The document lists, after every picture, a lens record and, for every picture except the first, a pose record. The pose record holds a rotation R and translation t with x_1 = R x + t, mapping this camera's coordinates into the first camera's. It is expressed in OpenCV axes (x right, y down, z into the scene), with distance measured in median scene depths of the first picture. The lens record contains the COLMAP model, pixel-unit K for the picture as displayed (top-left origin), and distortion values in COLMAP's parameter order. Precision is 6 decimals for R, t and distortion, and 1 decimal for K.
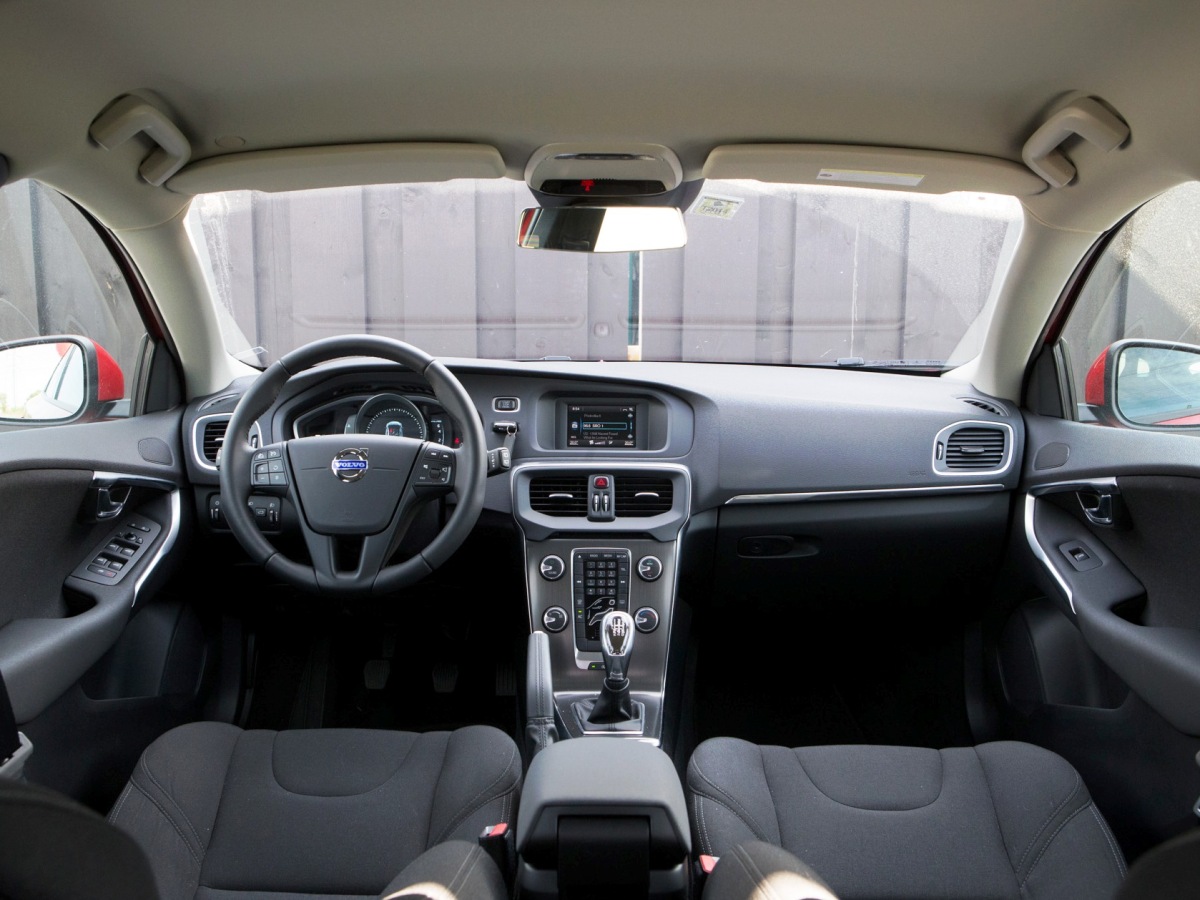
lens RADIAL K [[1126.5, 0, 598.1], [0, 1126.5, 450.5], [0, 0, 1]] dist [-0.015008, -0.002114]
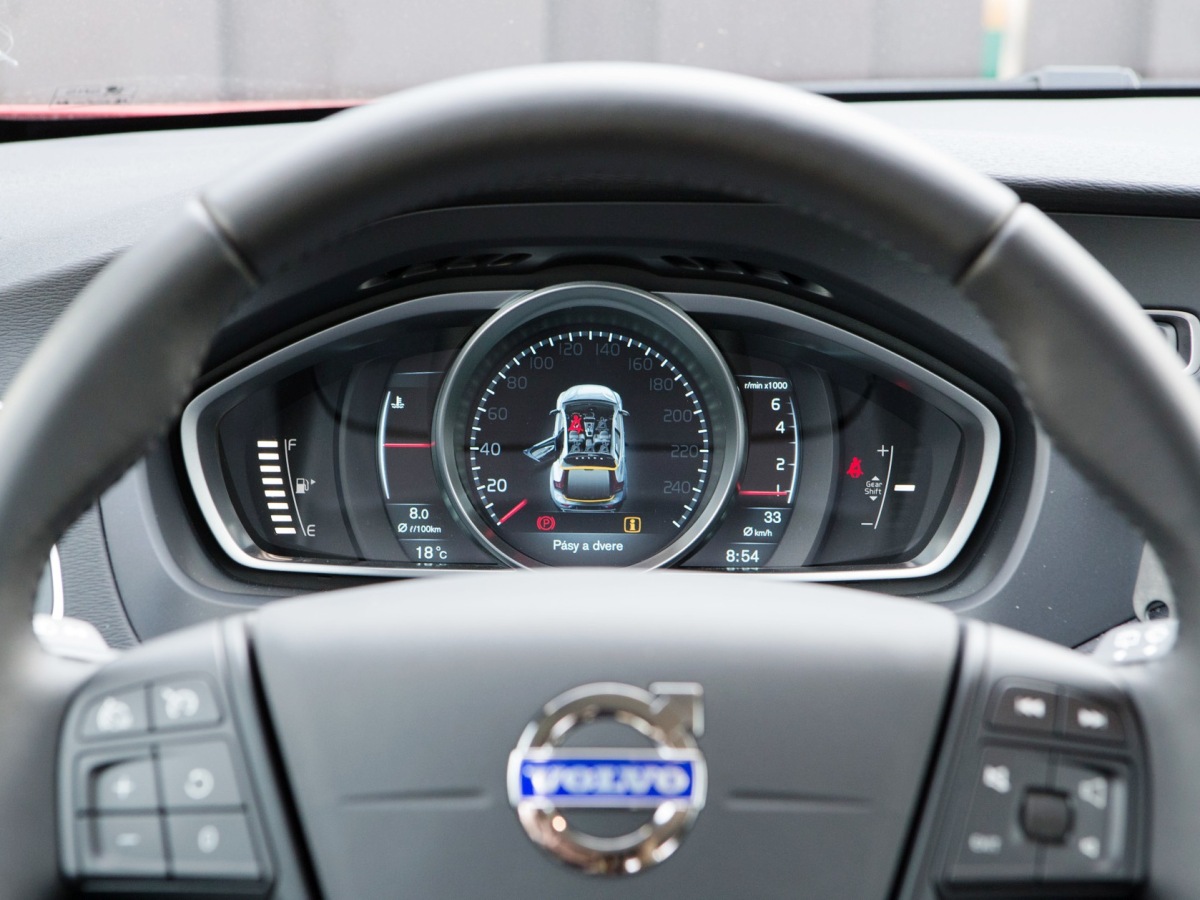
lens RADIAL K [[2346.9, 0, 601.9], [0, 2346.9, 448.7], [0, 0, 1]] dist [0.325706, 0.000000]
pose [[0.999929, 0.000959, 0.011899, -0.223028], [-0.002404, 0.992522, 0.122045, -0.088995], [-0.011693, -0.122065, 0.992453, 0.607266]]
